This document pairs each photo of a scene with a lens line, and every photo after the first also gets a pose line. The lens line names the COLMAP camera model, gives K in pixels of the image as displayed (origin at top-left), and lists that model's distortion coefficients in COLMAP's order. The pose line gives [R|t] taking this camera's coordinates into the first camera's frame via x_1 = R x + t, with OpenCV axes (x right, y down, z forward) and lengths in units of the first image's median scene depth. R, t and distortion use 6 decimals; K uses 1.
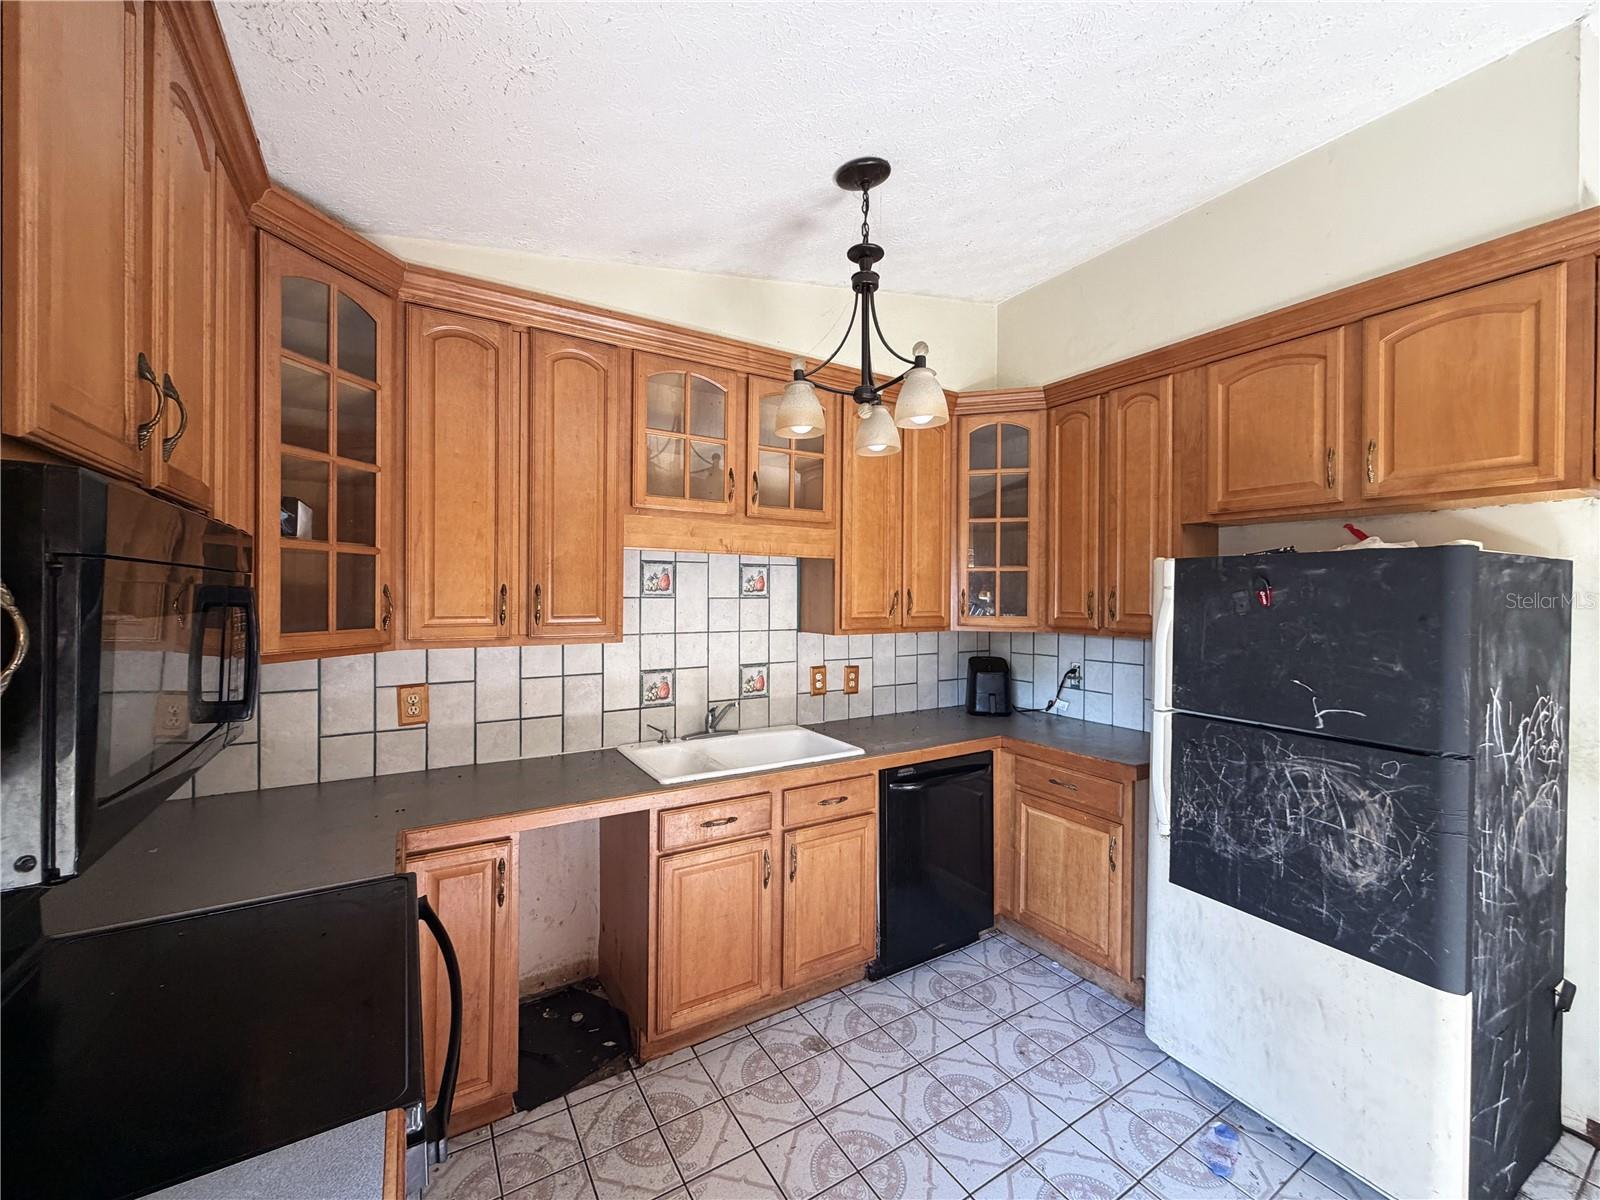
lens RADIAL K [[637.7, 0, 800.0], [0, 637.7, 600.0], [0, 0, 1]] dist [0.001761, -0.000262]
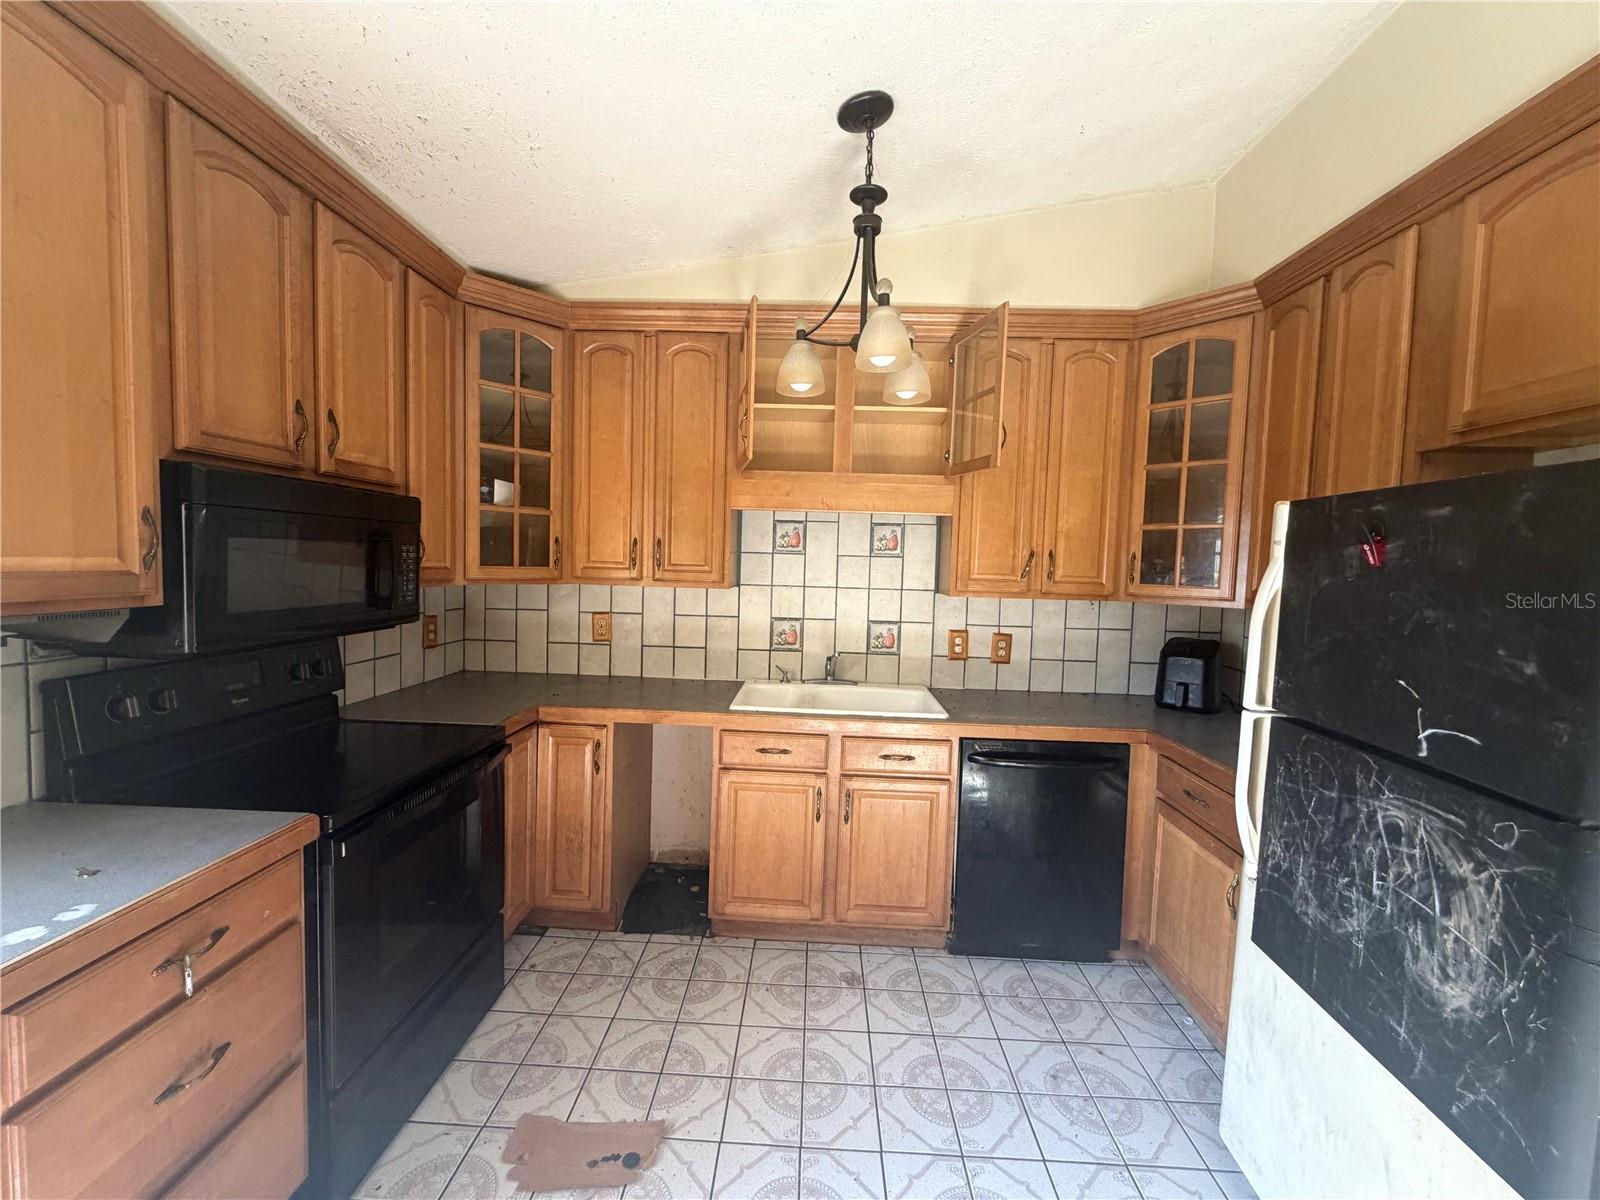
lens RADIAL K [[637.7, 0, 800.0], [0, 637.7, 600.0], [0, 0, 1]] dist [0.001761, -0.000262]
pose [[0.833533, 0.053458, -0.549878, 0.514107], [-0.029890, 0.998213, 0.051734, 0.023685], [0.551661, -0.026686, 0.833641, 0.099506]]
